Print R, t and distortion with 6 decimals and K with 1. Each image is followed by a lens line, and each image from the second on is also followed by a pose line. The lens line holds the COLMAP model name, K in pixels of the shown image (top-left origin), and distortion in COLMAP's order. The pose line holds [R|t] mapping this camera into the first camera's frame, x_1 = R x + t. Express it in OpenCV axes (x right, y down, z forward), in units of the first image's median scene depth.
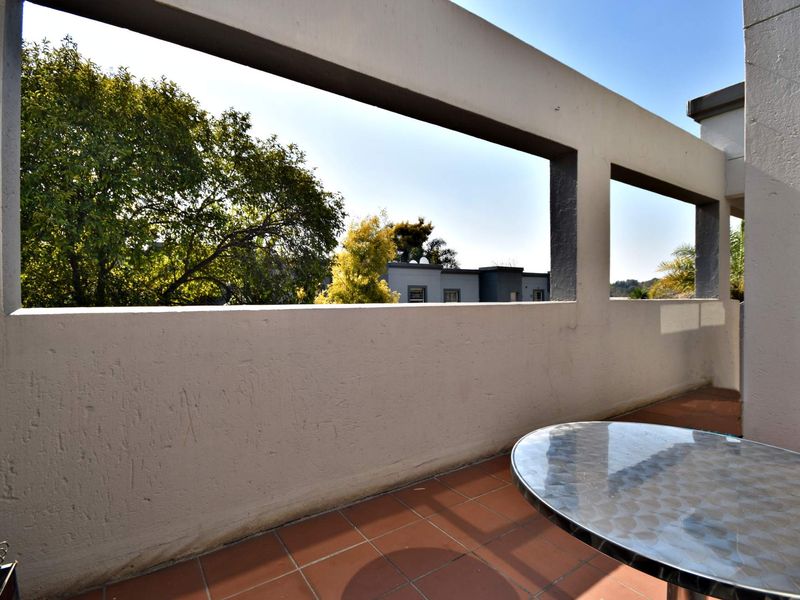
lens RADIAL K [[394.2, 0, 400.8], [0, 394.2, 309.8], [0, 0, 1]] dist [0.041176, -0.000093]
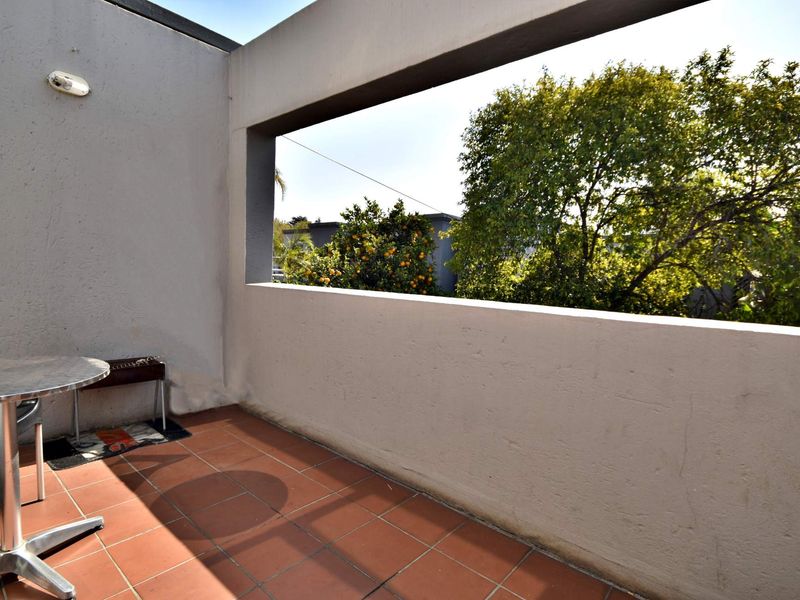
lens RADIAL K [[429.2, 0, 400.0], [0, 429.2, 300.0], [0, 0, 1]] dist [-0.001892, -0.000757]
pose [[0.248313, 0.069776, -0.966164, 1.027125], [-0.063330, 0.996438, 0.055687, -0.056761], [0.966607, 0.047359, 0.251847, 0.752039]]
